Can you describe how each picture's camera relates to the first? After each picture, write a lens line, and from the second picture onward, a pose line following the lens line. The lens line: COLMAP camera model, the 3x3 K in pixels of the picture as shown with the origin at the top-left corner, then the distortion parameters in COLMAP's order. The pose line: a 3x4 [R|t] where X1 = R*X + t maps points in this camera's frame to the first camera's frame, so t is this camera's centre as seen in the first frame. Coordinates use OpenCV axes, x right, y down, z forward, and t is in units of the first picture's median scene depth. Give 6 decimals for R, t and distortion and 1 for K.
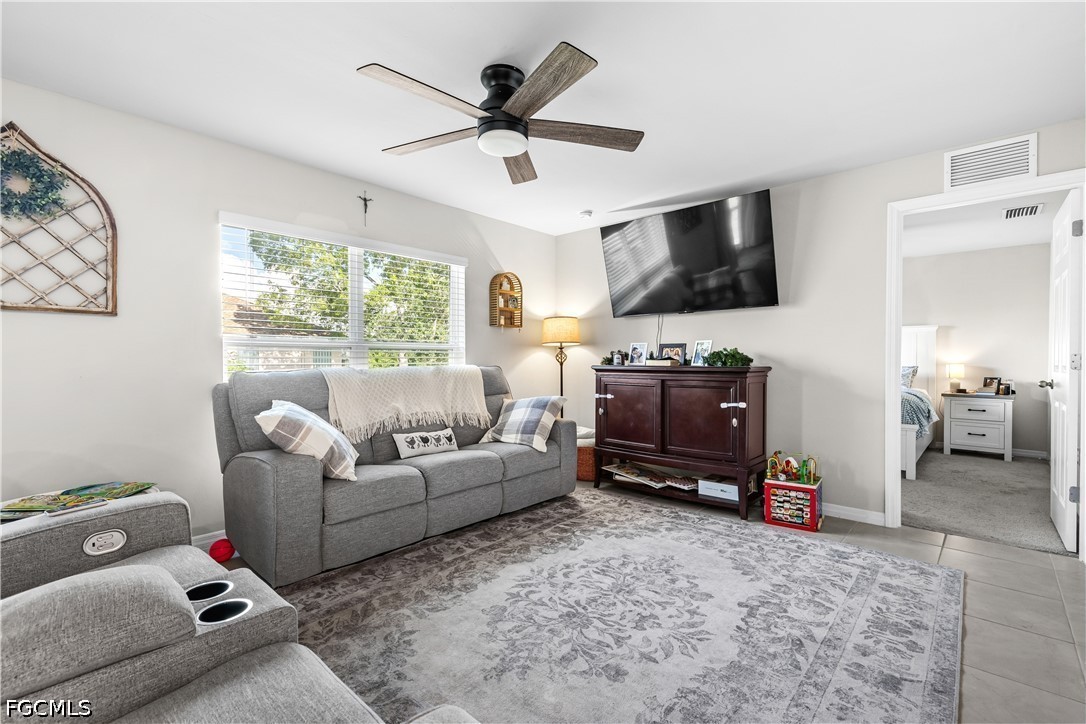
lens RADIAL K [[489.1, 0, 548.9], [0, 489.1, 362.3], [0, 0, 1]] dist [0.010106, -0.000272]
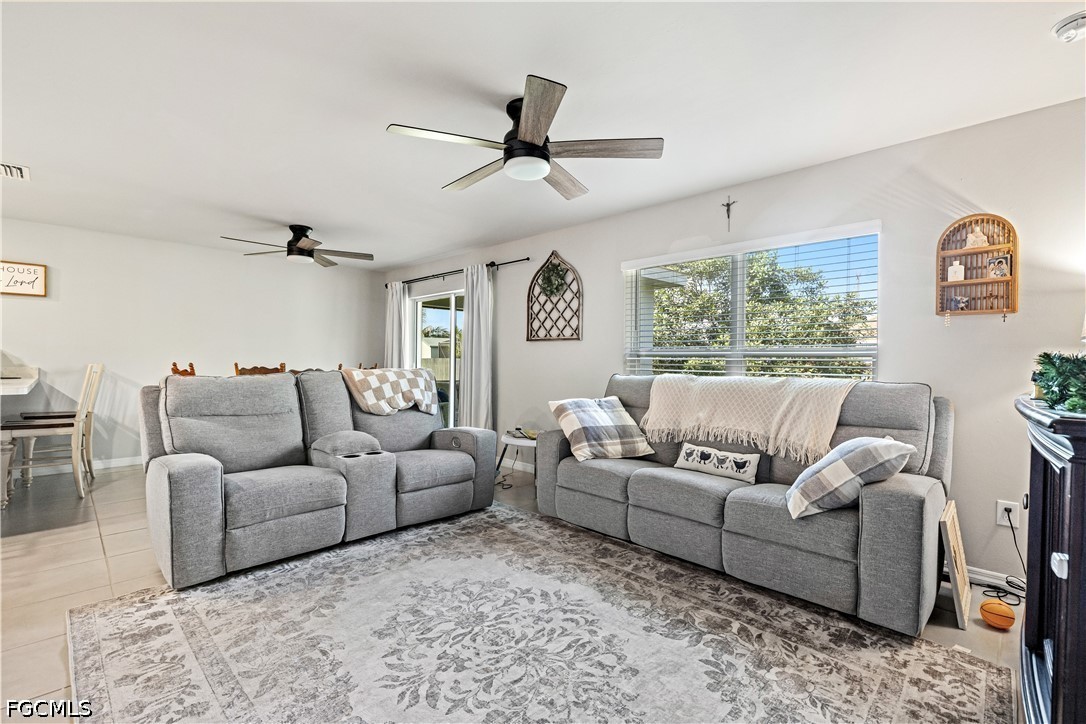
lens RADIAL K [[489.1, 0, 548.8], [0, 489.1, 361.4], [0, 0, 1]] dist [0.010106, -0.000272]
pose [[-0.050964, 0.001140, -0.998700, 0.779437], [-0.019034, 0.999817, 0.002112, -0.016885], [0.998519, 0.019117, -0.050933, 0.871518]]
